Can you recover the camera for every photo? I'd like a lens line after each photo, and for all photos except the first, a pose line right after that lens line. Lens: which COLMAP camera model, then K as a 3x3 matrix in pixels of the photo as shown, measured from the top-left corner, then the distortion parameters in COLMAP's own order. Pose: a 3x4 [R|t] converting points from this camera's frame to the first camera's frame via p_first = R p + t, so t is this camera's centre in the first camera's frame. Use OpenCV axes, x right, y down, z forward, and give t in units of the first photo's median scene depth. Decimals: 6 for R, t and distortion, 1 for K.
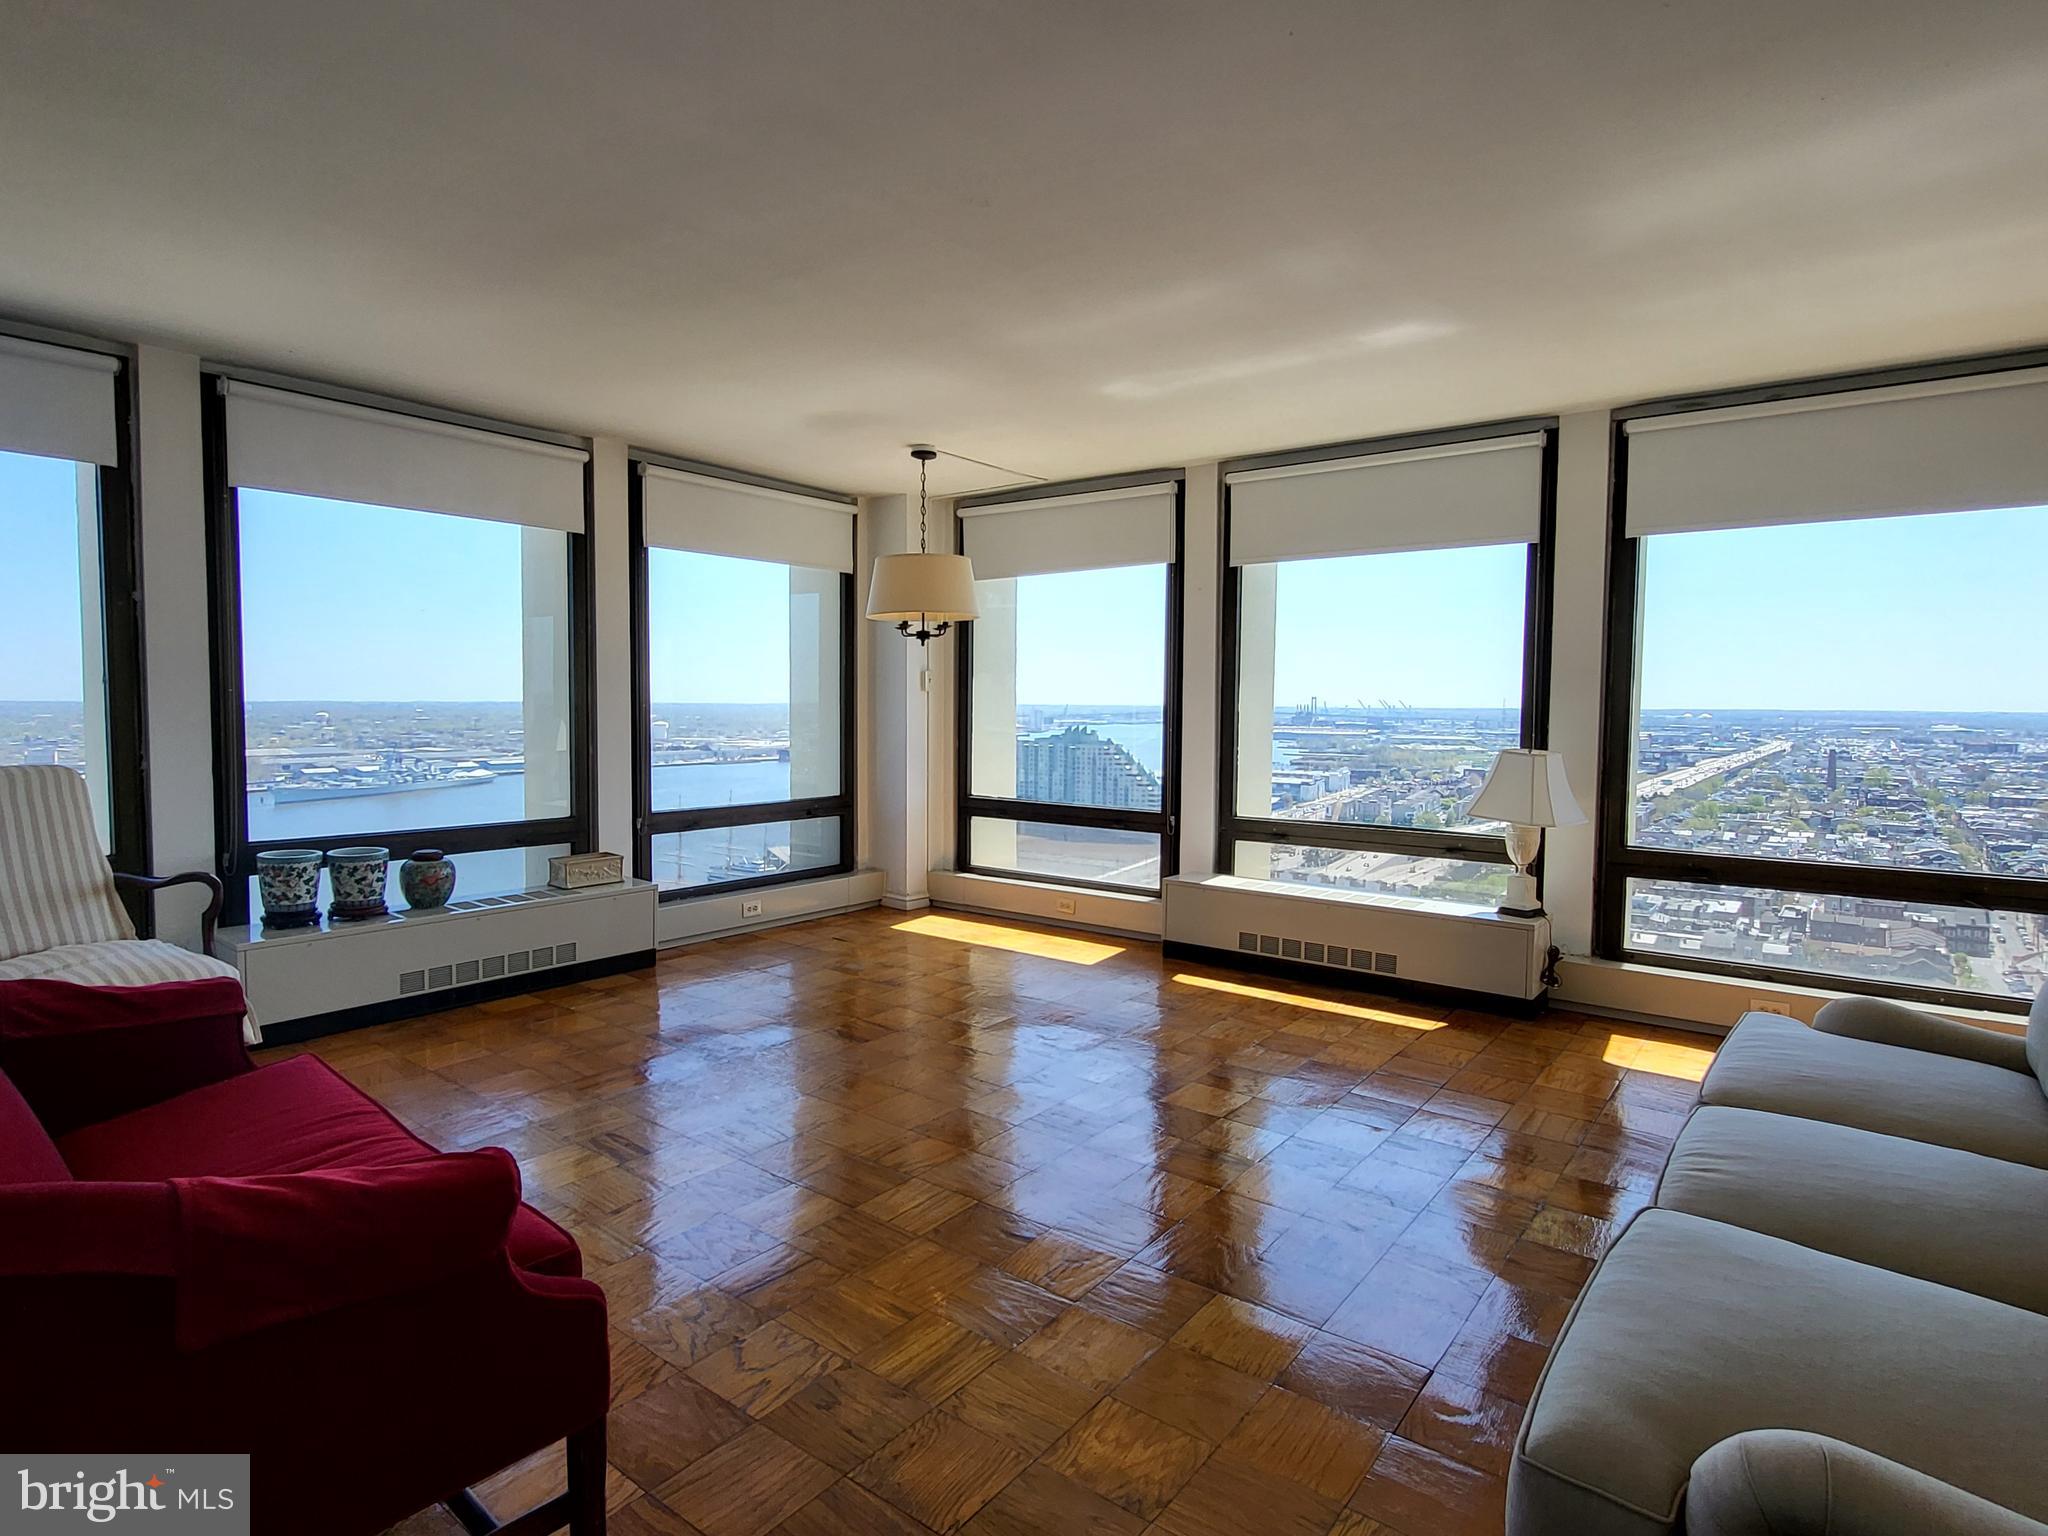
lens RADIAL K [[1083.6, 0, 989.5], [0, 1083.6, 807.1], [0, 0, 1]] dist [-0.005783, -0.001851]
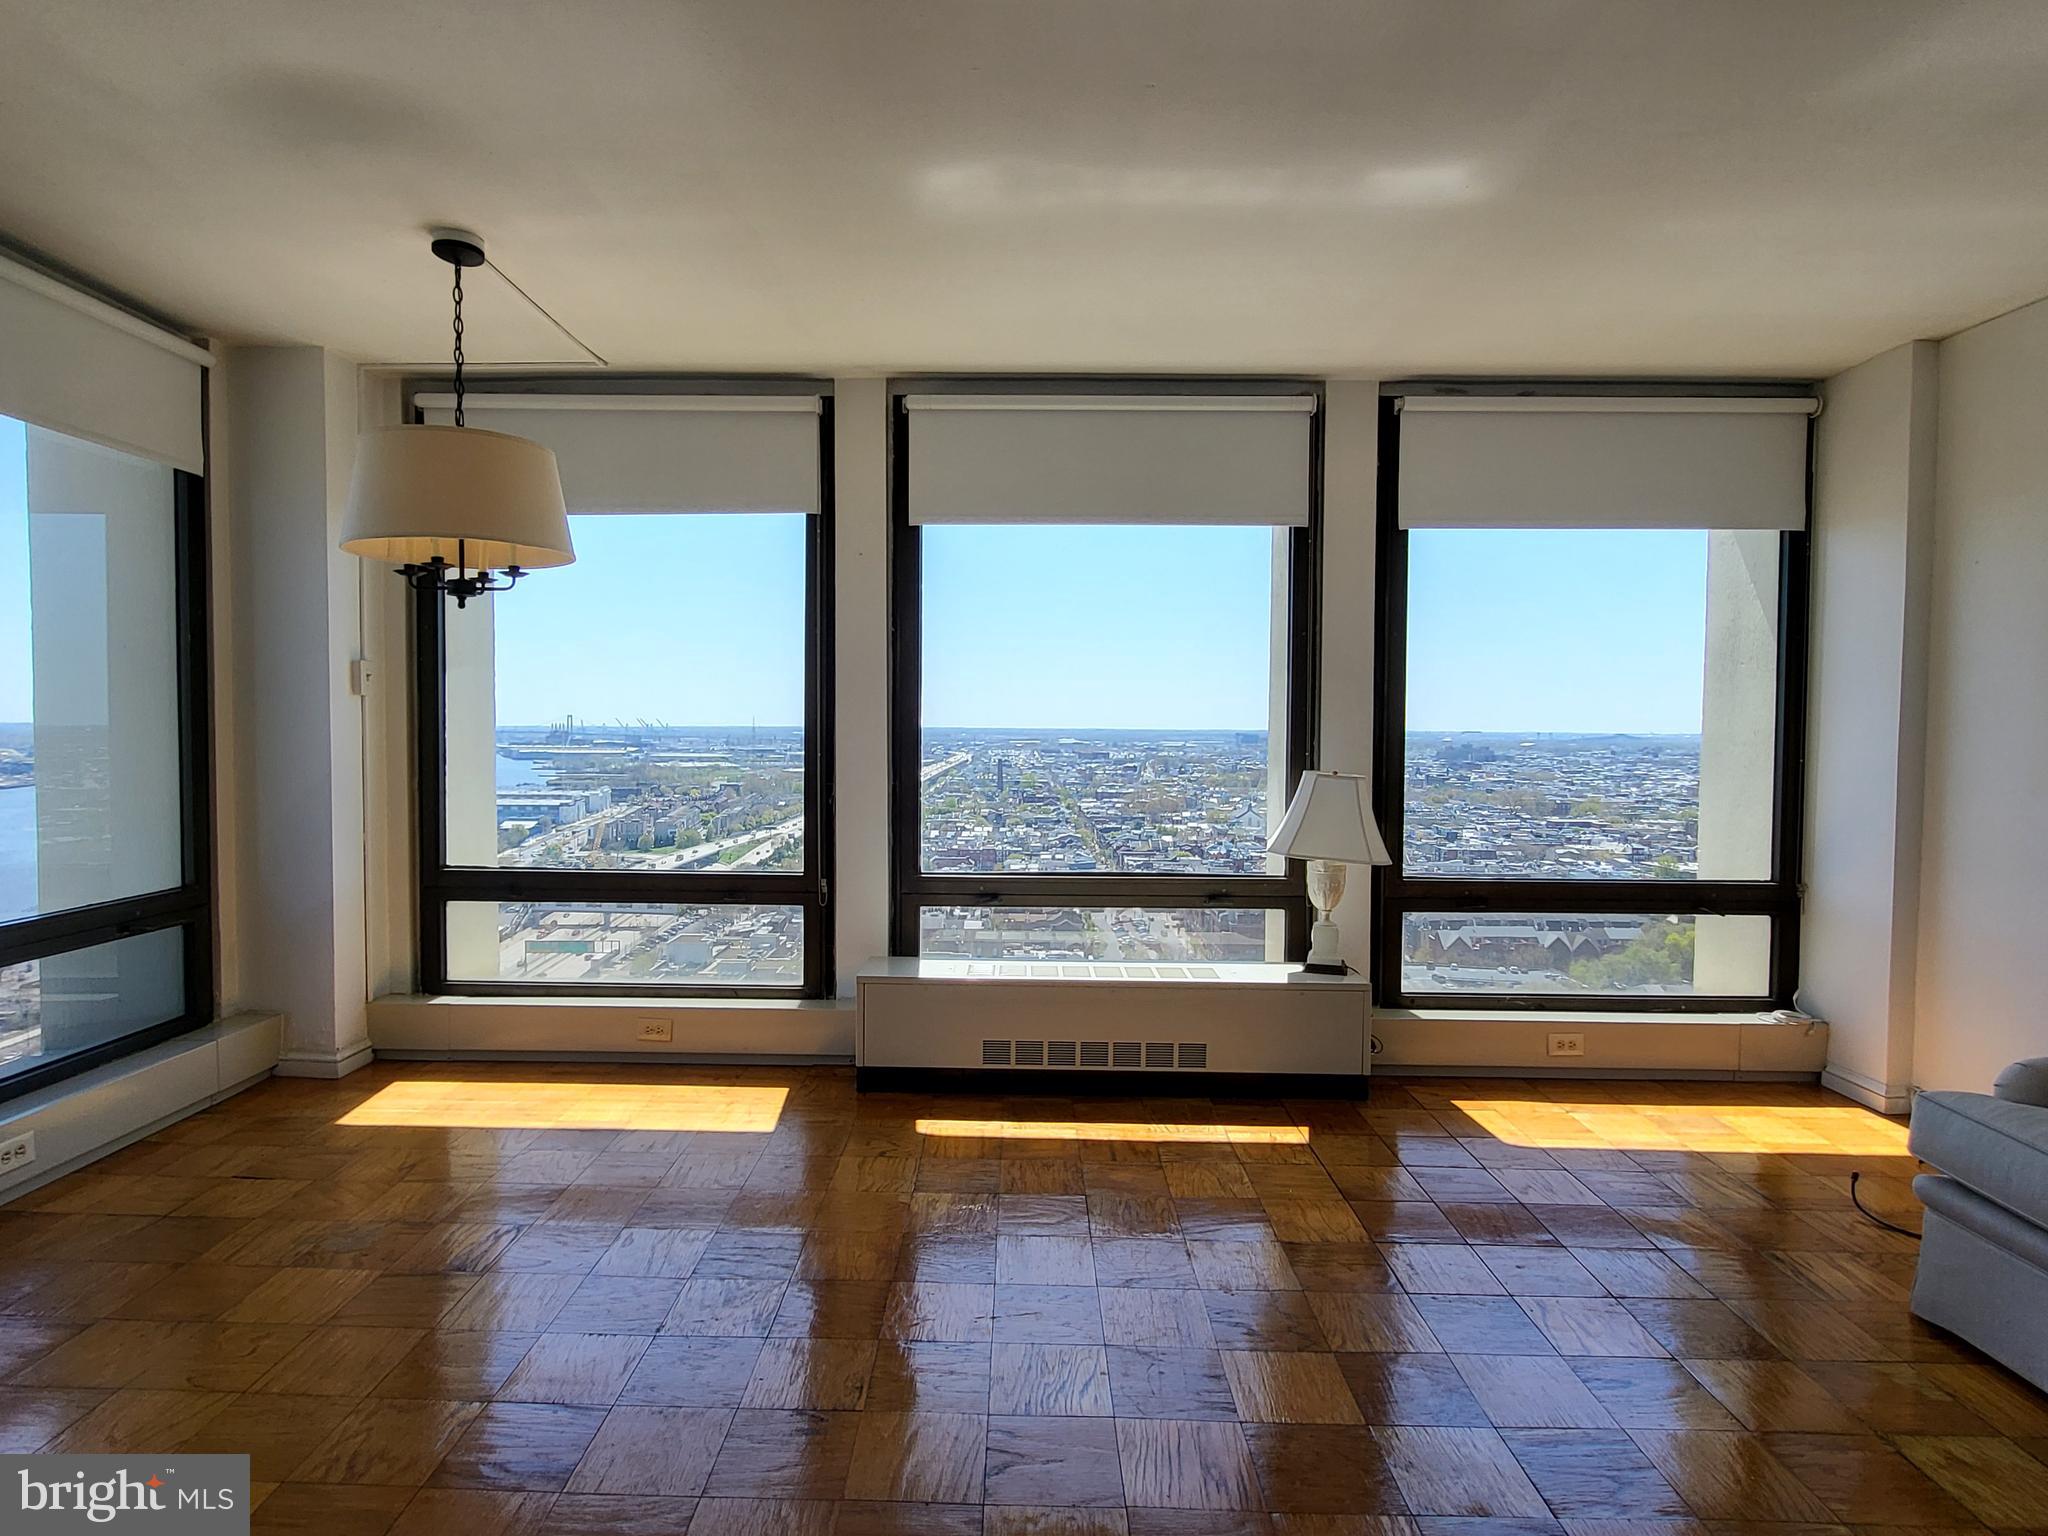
lens RADIAL K [[1092.8, 0, 980.0], [0, 1092.8, 785.6], [0, 0, 1]] dist [-0.001208, -0.000134]
pose [[0.793306, -0.033703, 0.607890, -0.149078], [0.056351, 0.998245, -0.018194, -0.027913], [-0.606210, 0.048689, 0.793813, 0.326159]]
